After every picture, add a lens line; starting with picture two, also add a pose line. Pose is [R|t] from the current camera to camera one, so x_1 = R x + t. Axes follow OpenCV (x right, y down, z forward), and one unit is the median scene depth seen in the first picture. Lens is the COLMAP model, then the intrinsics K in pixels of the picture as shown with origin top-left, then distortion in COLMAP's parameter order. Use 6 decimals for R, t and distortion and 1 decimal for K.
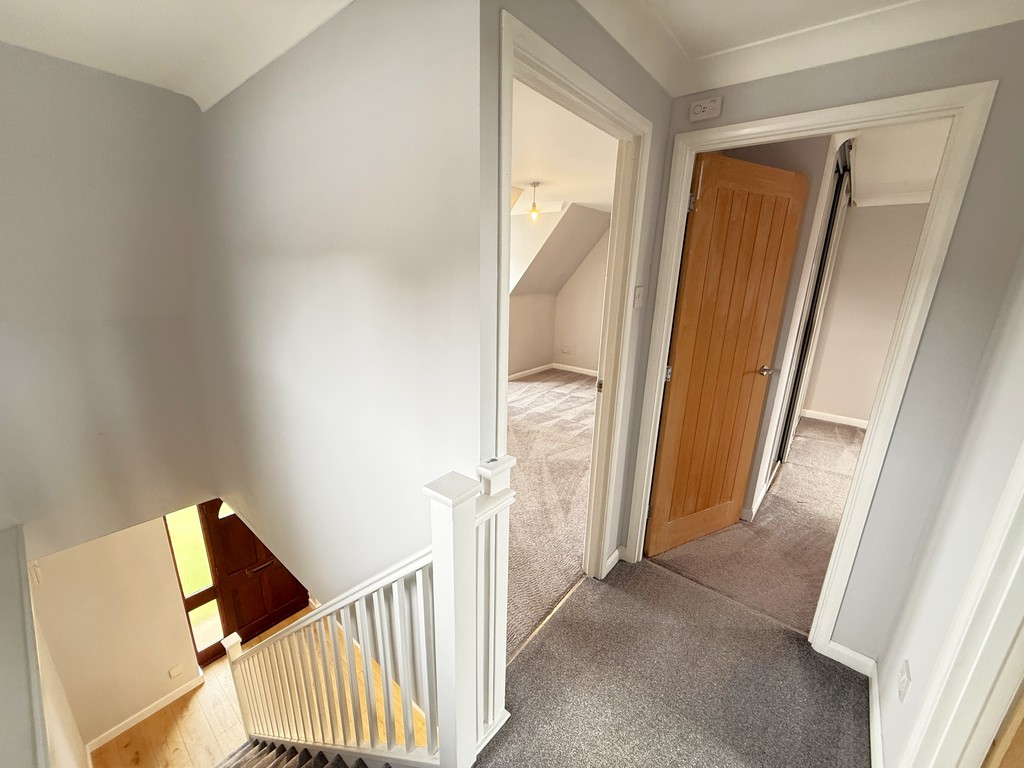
lens RADIAL K [[413.9, 0, 511.1], [0, 413.9, 391.1], [0, 0, 1]] dist [0.002764, -0.000552]
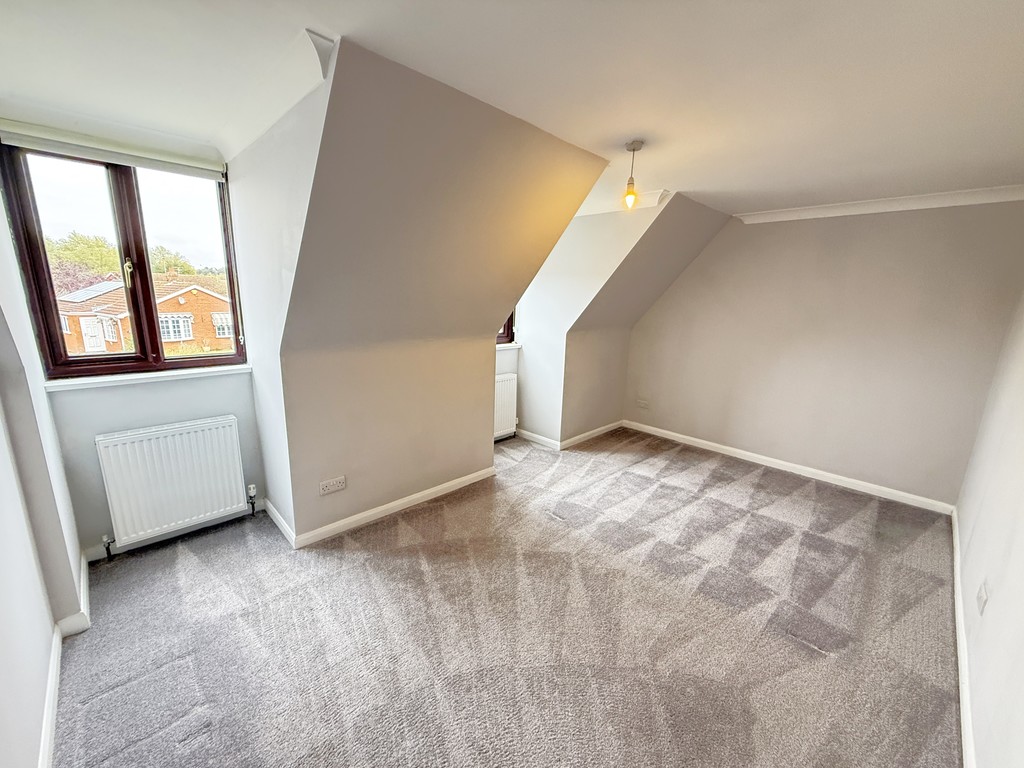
lens RADIAL K [[413.9, 0, 509.1], [0, 413.9, 385.7], [0, 0, 1]] dist [0.002764, -0.000552]
pose [[0.994232, 0.029218, -0.103192, -0.033556], [-0.035891, 0.997341, -0.063419, -0.100223], [0.101064, 0.066757, 0.992638, 0.337401]]
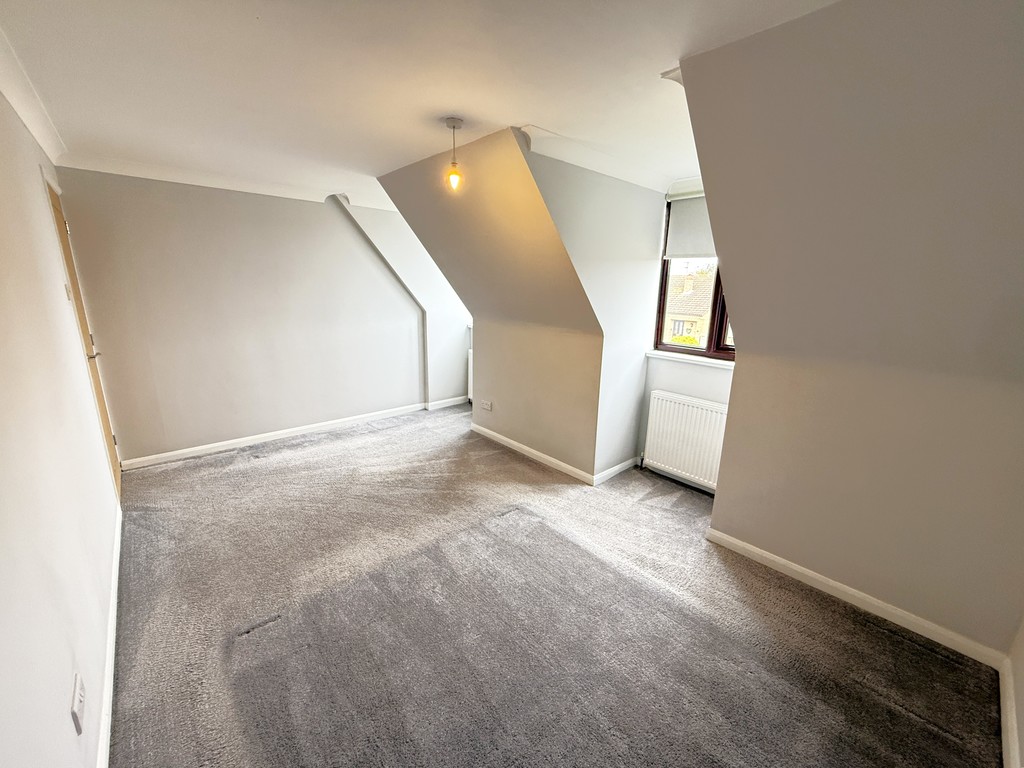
lens RADIAL K [[413.9, 0, 509.9], [0, 413.9, 385.0], [0, 0, 1]] dist [0.002764, -0.000552]
pose [[-0.164134, 0.209321, -0.963973, 0.488863], [-0.294037, 0.922421, 0.250363, -0.262502], [0.941596, 0.324537, -0.089853, 0.935068]]
